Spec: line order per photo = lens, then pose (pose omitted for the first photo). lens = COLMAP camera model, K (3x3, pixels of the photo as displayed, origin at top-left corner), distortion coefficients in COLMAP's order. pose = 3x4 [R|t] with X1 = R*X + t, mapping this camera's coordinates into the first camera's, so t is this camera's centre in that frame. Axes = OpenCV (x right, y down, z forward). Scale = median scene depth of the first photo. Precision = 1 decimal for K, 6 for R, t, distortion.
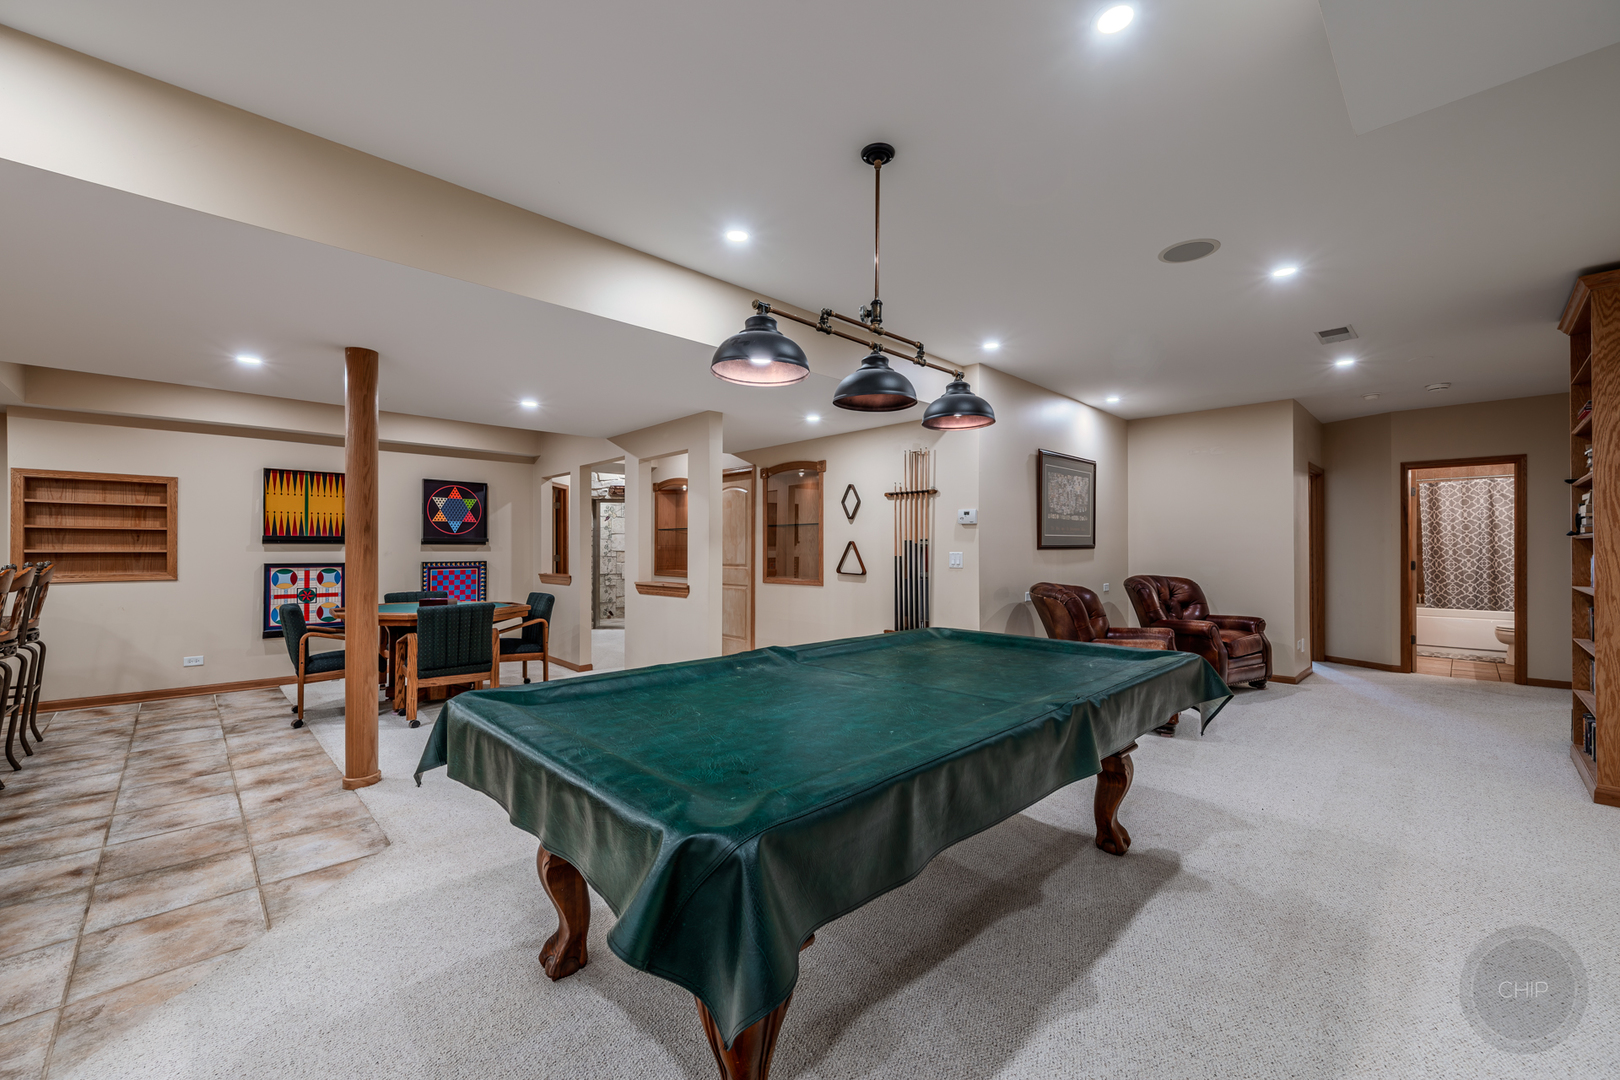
lens RADIAL K [[638.1, 0, 793.9], [0, 638.1, 539.7], [0, 0, 1]] dist [-0.000959, 0.000358]
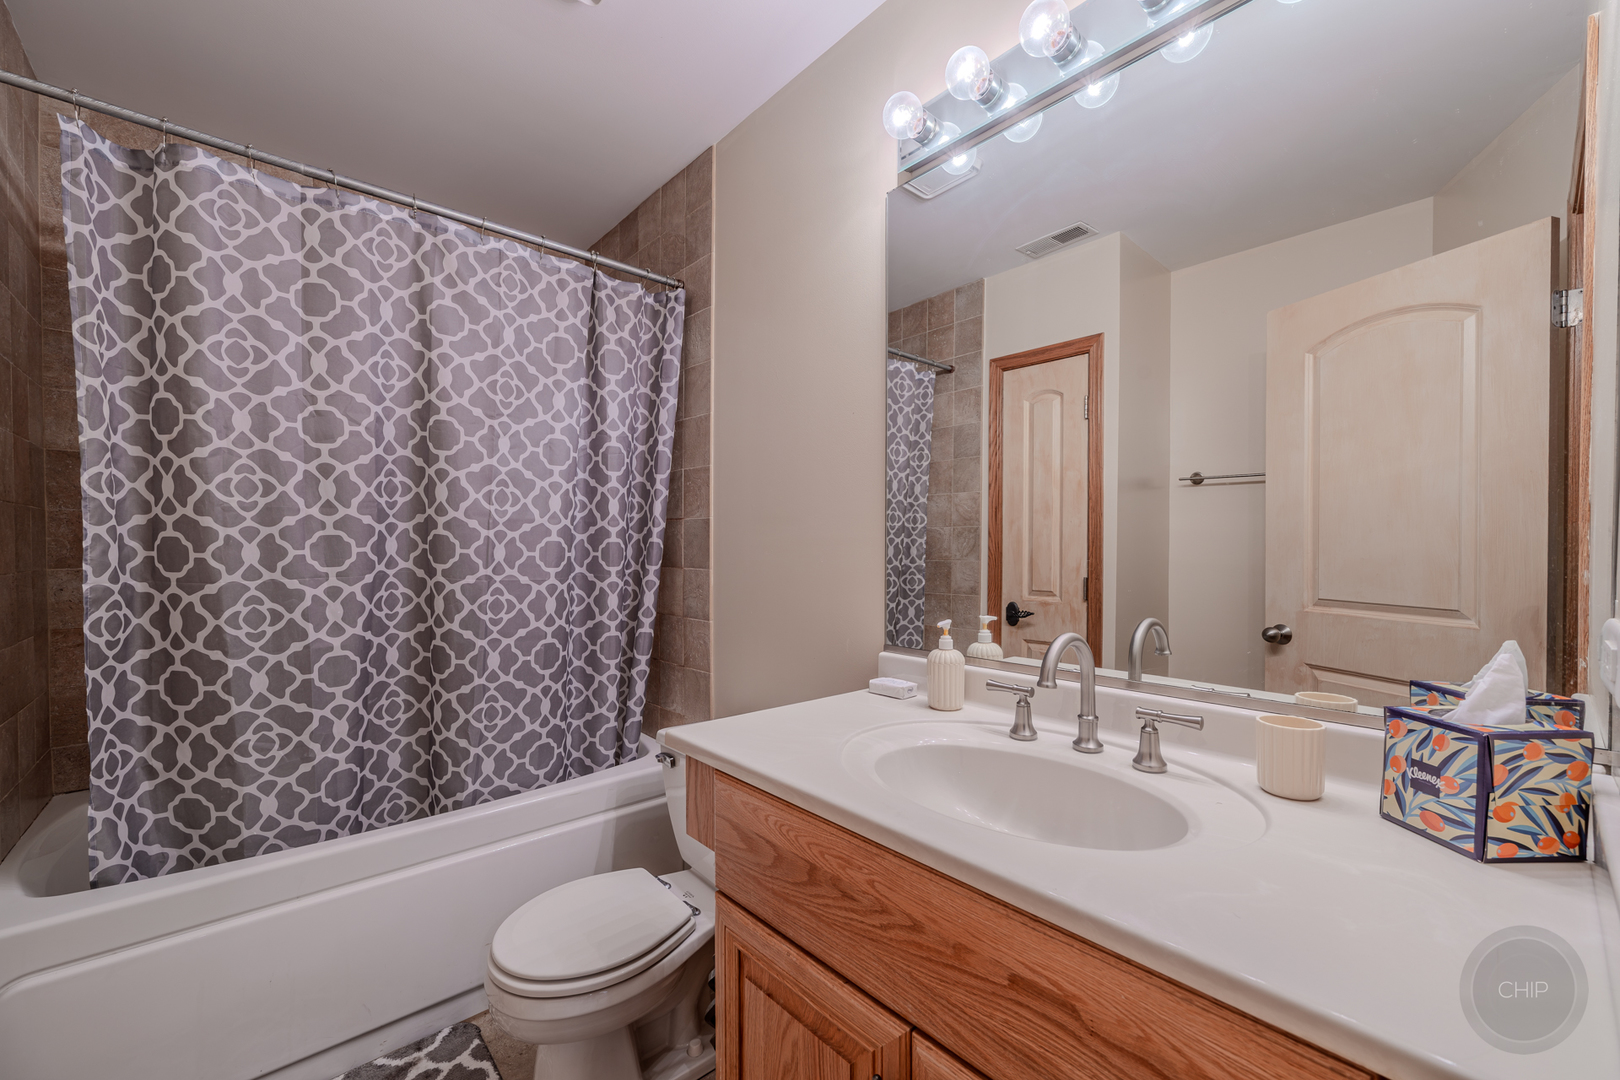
lens RADIAL K [[638.1, 0, 831.3], [0, 638.1, 564.9], [0, 0, 1]] dist [-0.000959, 0.000358]
pose [[0.006217, -0.021267, 0.999755, 1.133732], [-0.011638, 0.999705, 0.021338, 0.023127], [-0.999913, -0.011768, 0.005968, 1.113138]]
